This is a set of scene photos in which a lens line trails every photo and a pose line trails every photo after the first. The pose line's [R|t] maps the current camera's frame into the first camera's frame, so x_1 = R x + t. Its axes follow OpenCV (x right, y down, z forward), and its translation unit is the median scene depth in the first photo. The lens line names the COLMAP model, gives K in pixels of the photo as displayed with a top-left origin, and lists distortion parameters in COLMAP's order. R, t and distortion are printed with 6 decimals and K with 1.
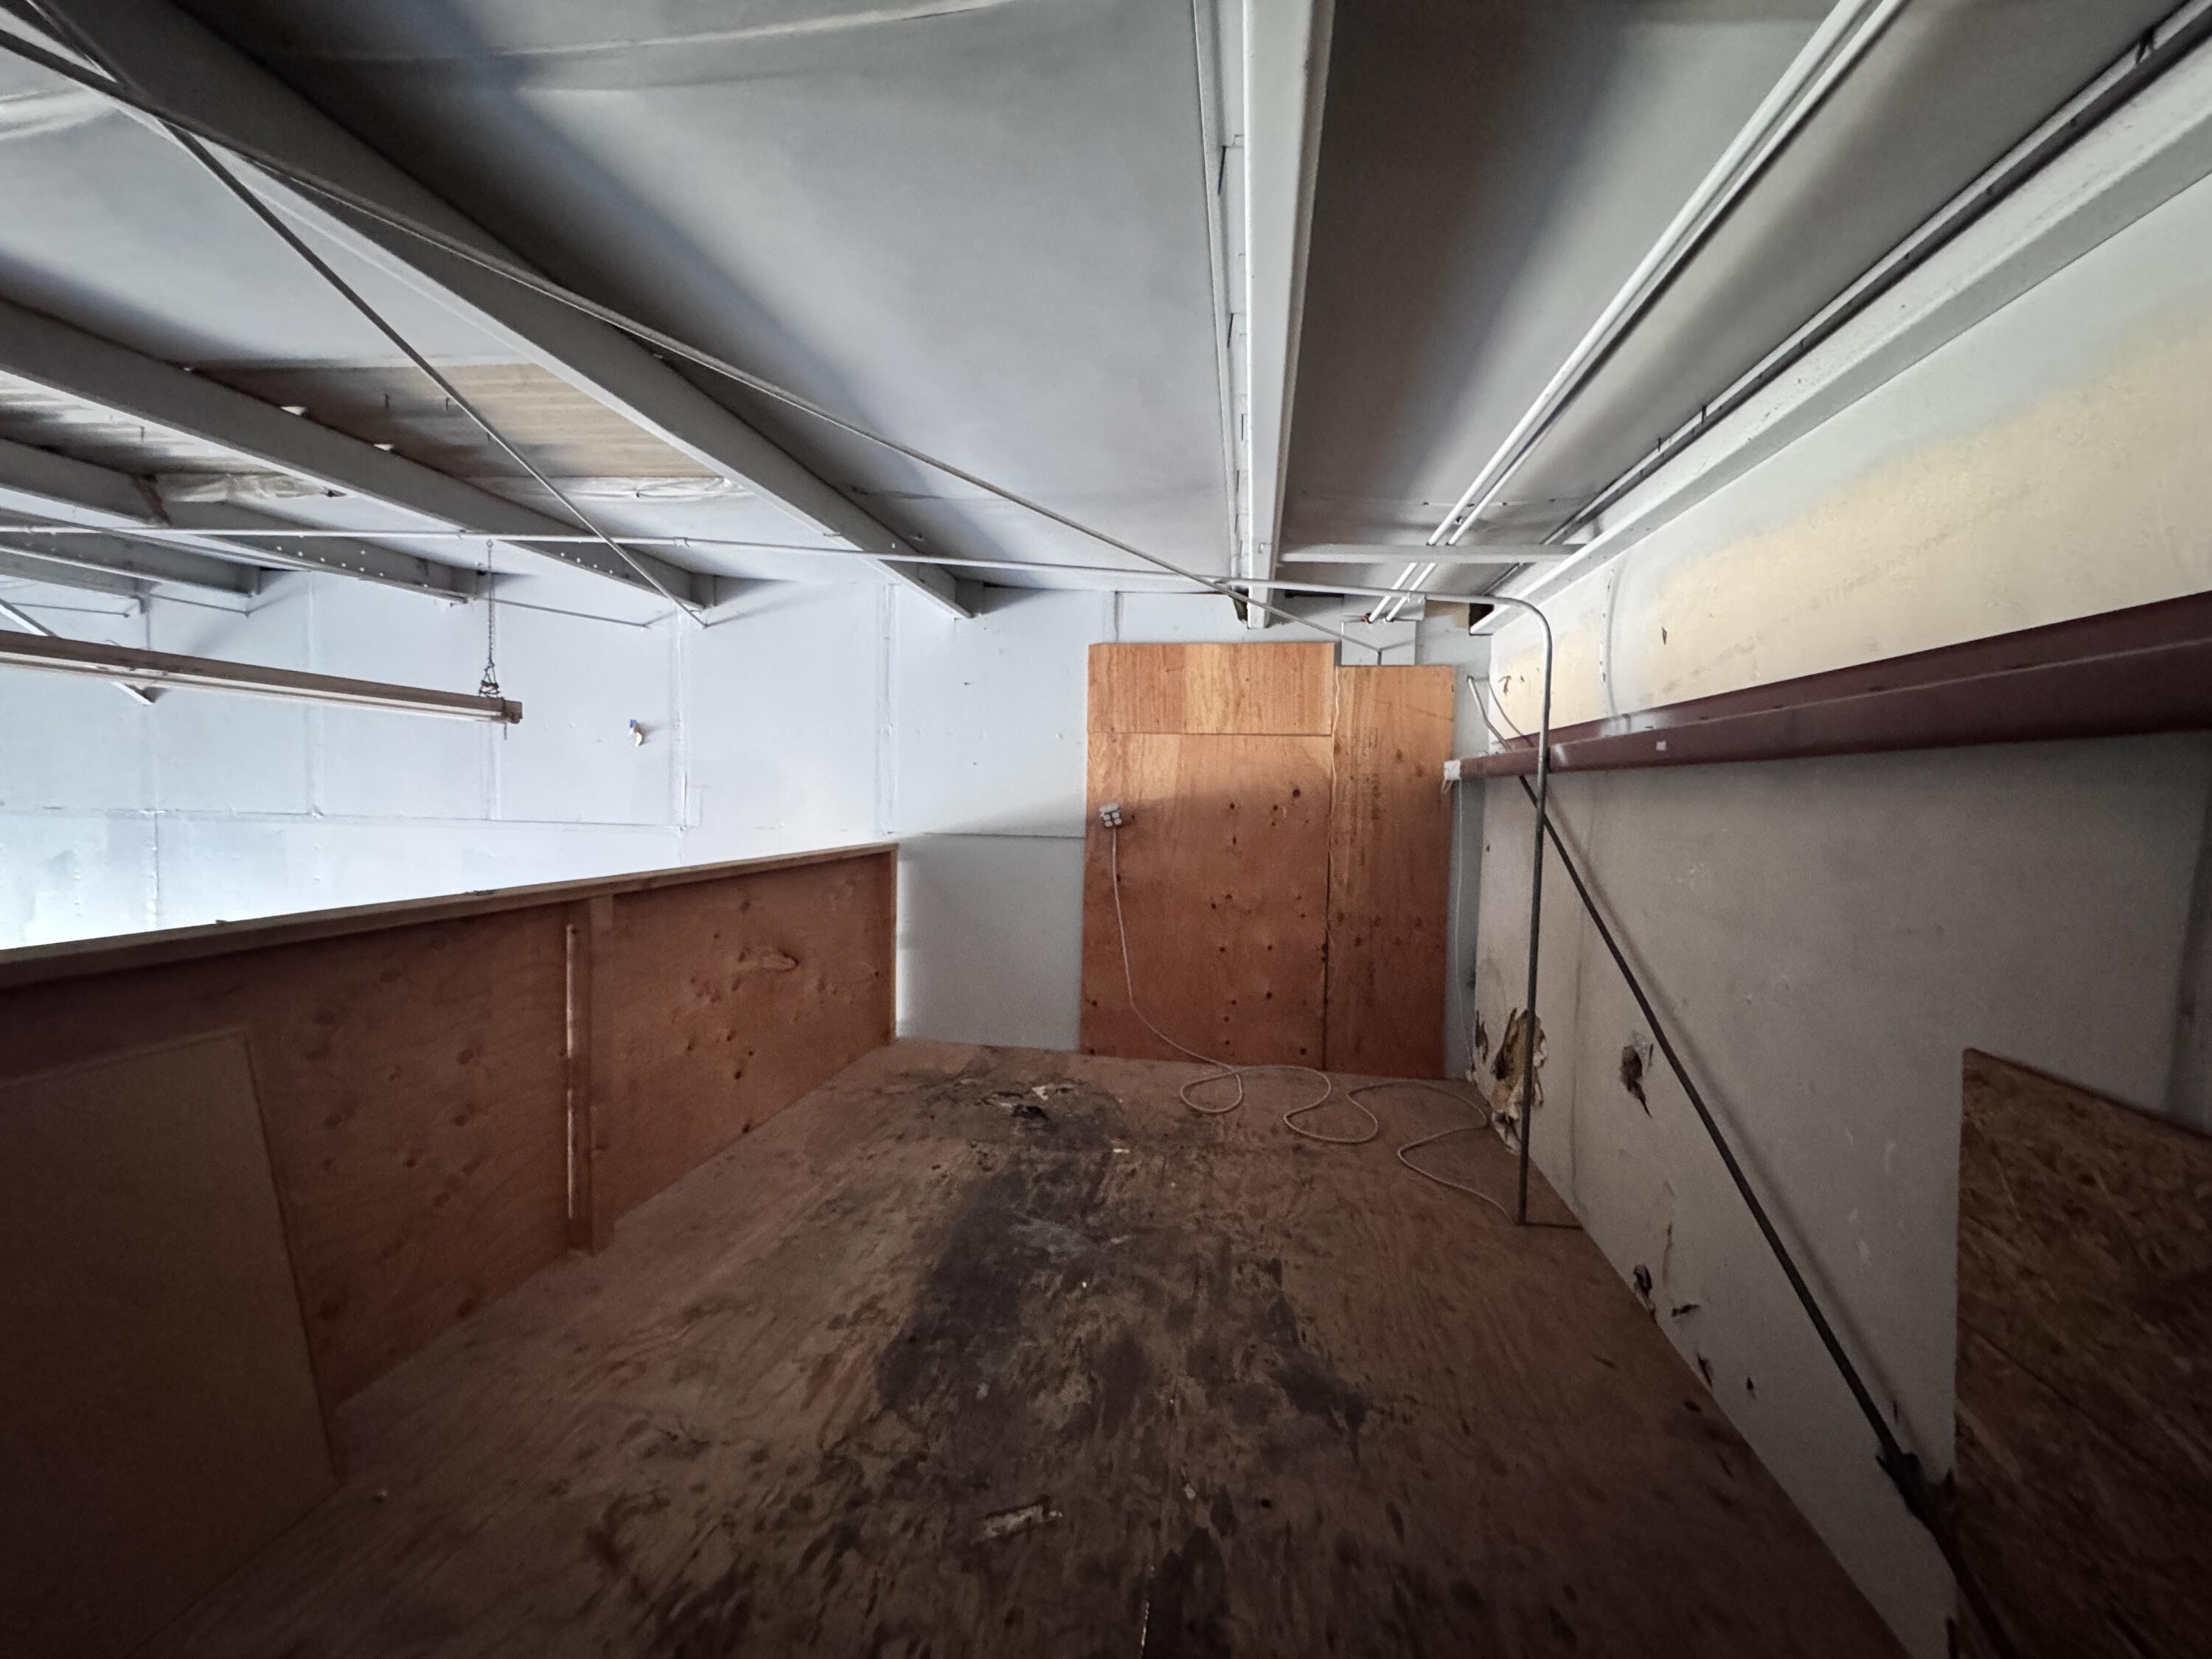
lens RADIAL K [[877.3, 0, 1106.0], [0, 877.3, 829.5], [0, 0, 1]] dist [-0.004745, 0.000572]
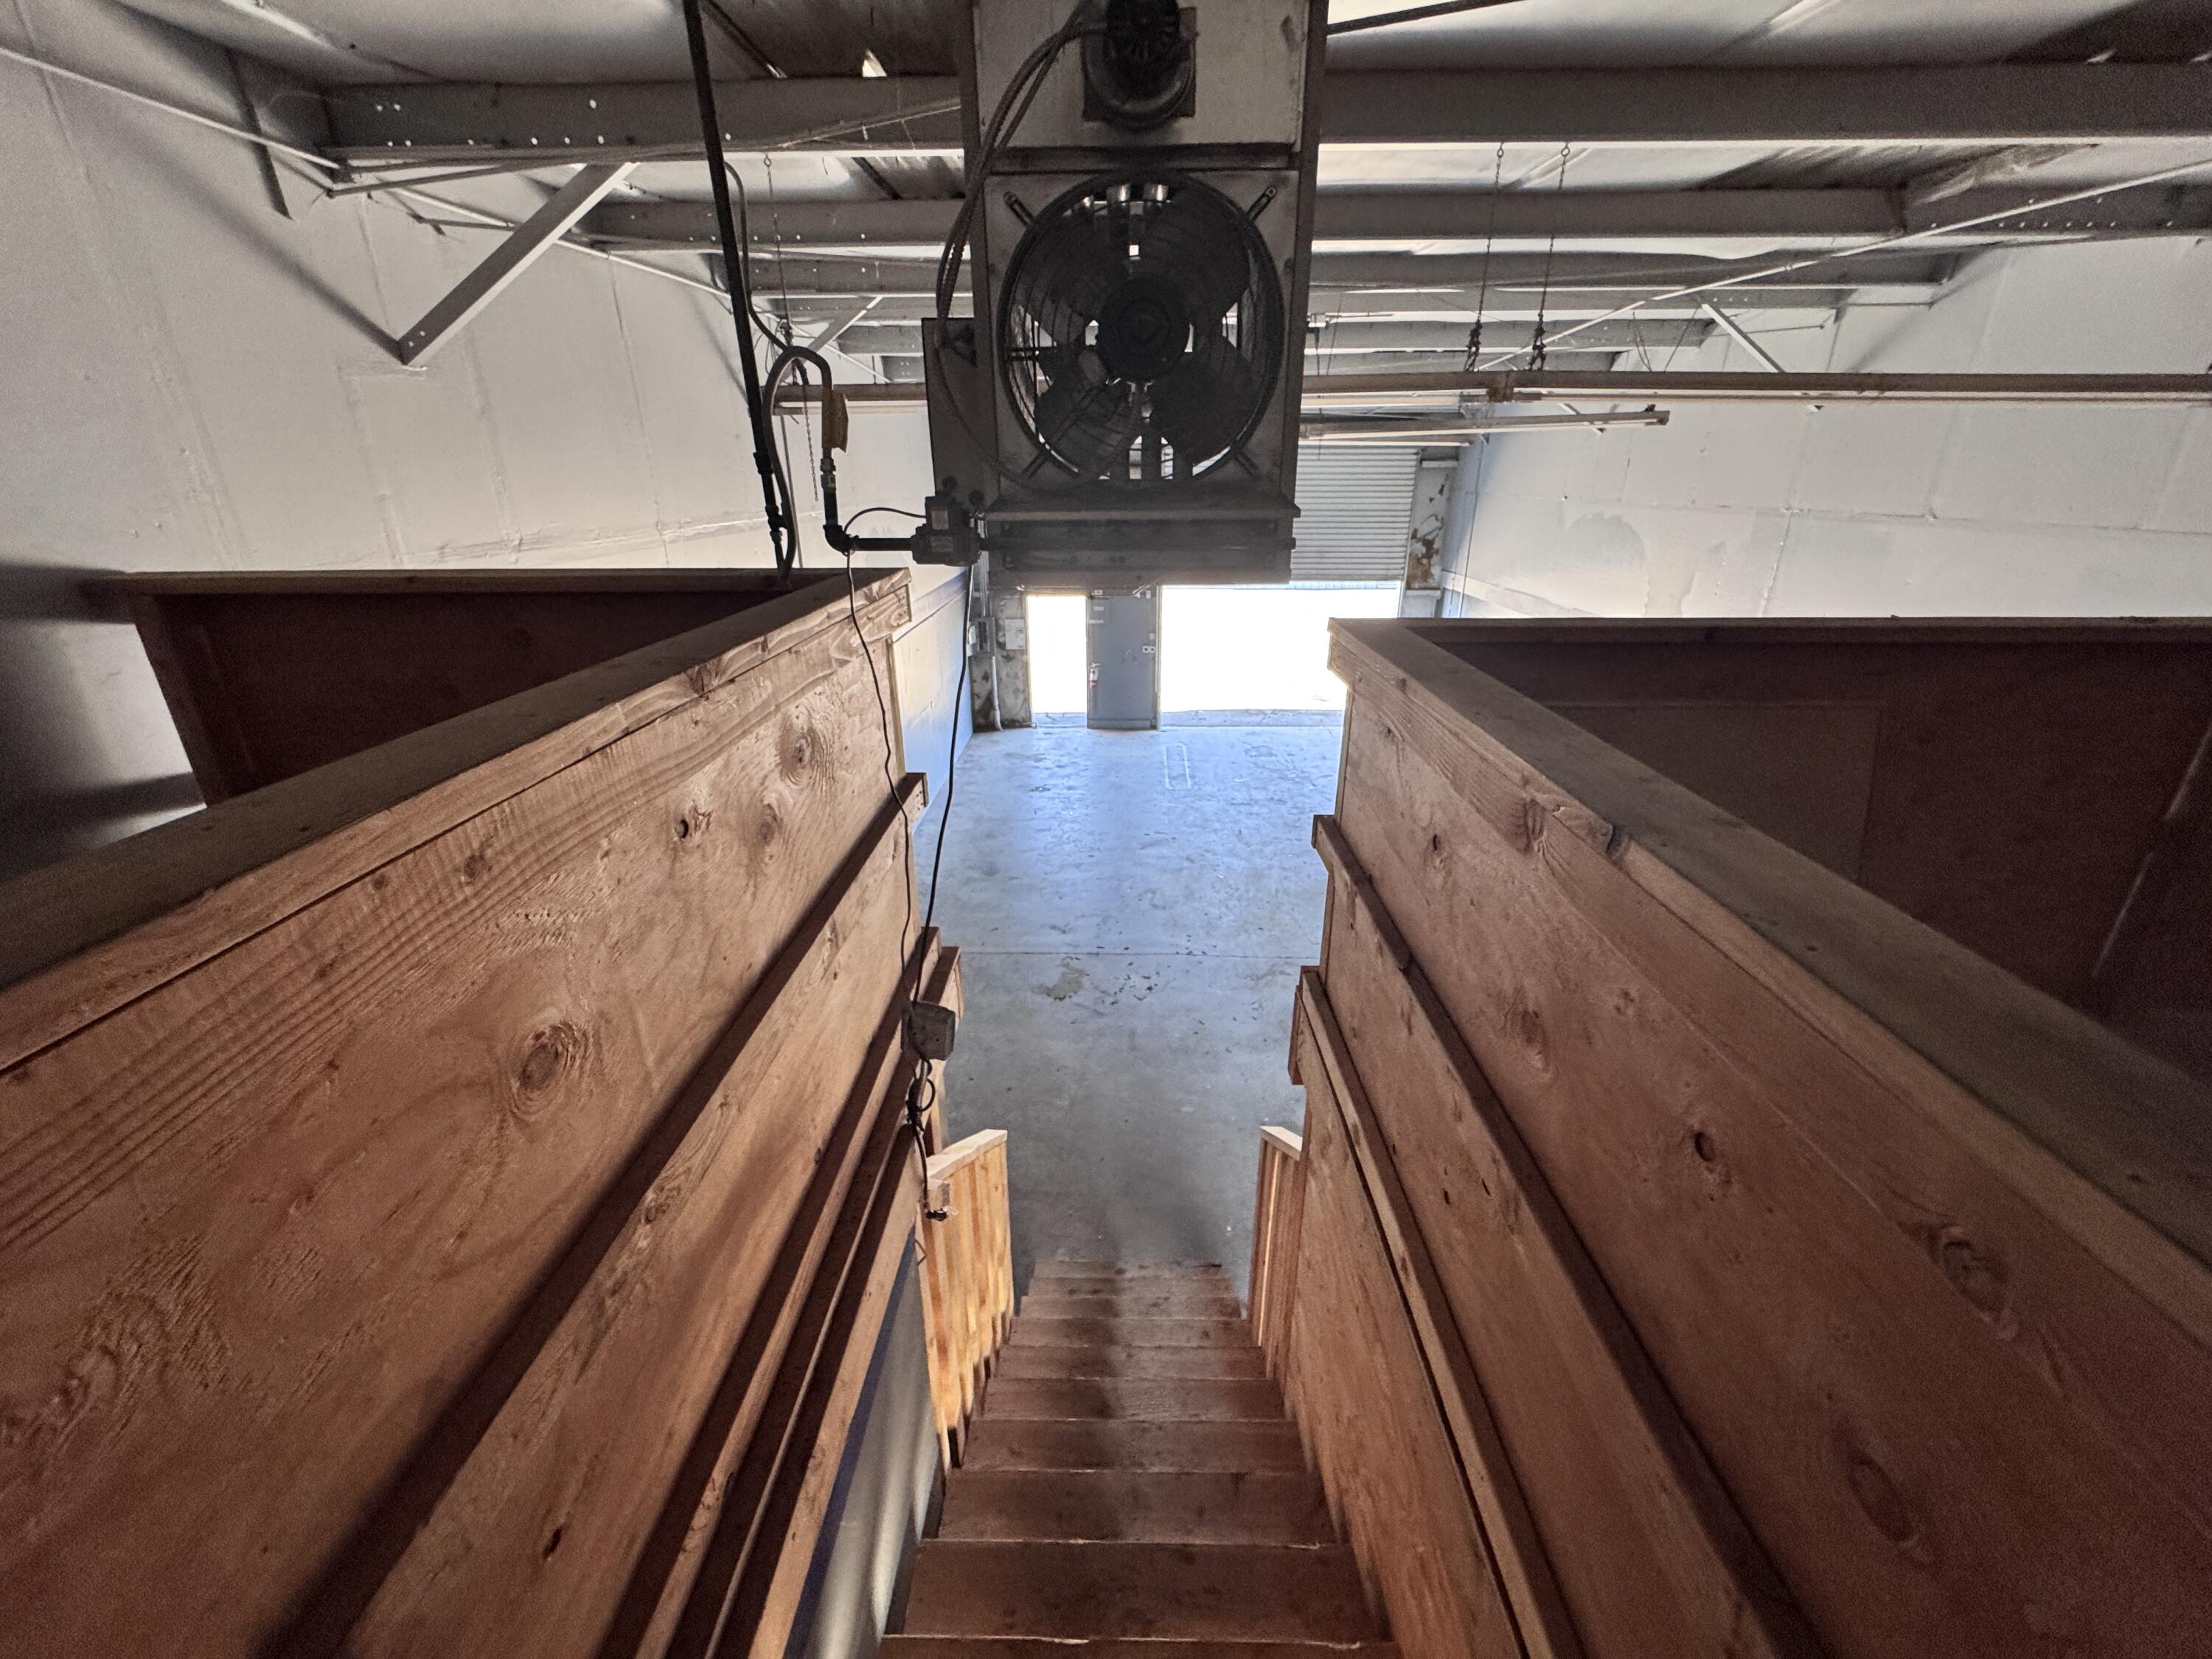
lens RADIAL K [[877.3, 0, 1106.0], [0, 877.3, 829.5], [0, 0, 1]] dist [-0.004745, 0.000572]
pose [[0.142966, 0.354125, -0.924206, 0.034827], [-0.032635, 0.934977, 0.353204, -0.005755], [0.989189, -0.020334, 0.145227, -0.120238]]
